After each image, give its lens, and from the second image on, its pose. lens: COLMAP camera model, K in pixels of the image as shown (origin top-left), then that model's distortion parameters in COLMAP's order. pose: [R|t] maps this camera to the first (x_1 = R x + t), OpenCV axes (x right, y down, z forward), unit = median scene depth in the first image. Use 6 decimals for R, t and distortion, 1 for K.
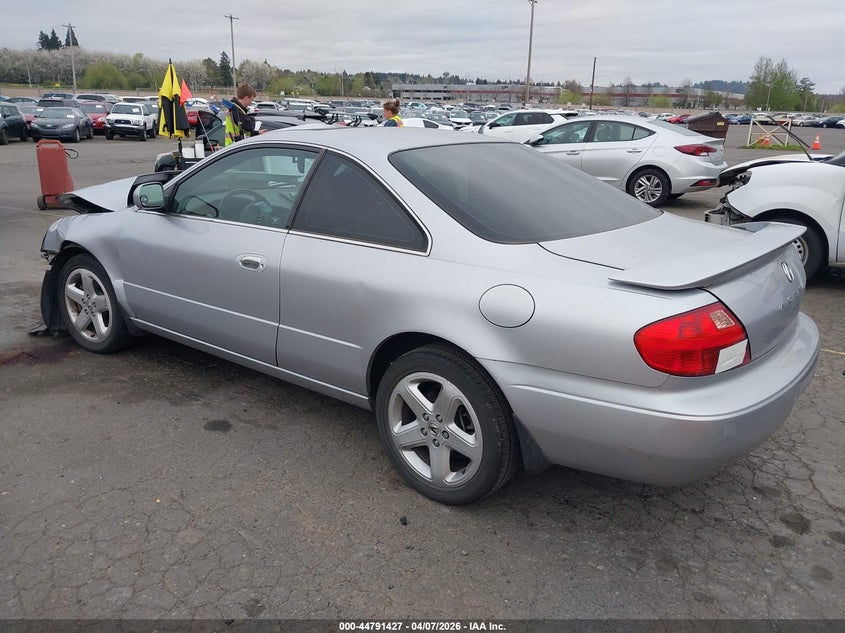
lens RADIAL K [[659.2, 0, 428.6], [0, 659.2, 310.7], [0, 0, 1]] dist [0.005231, -0.001899]
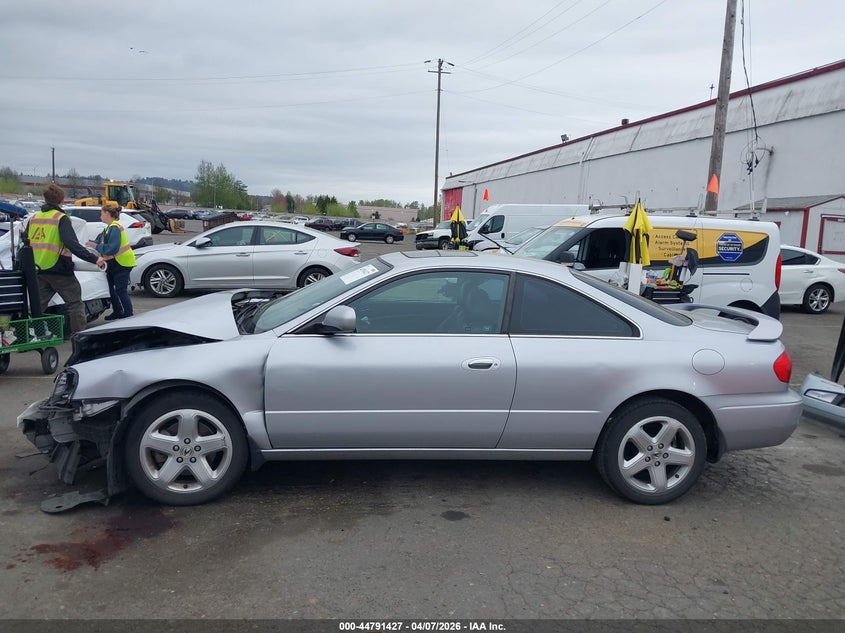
lens RADIAL K [[659.2, 0, 426.2], [0, 659.2, 312.8], [0, 0, 1]] dist [0.005231, -0.001899]
pose [[0.723721, -0.073704, 0.686145, -1.045349], [0.164620, 0.984015, -0.067934, -0.092114], [-0.670170, 0.162119, 0.724286, 0.163626]]
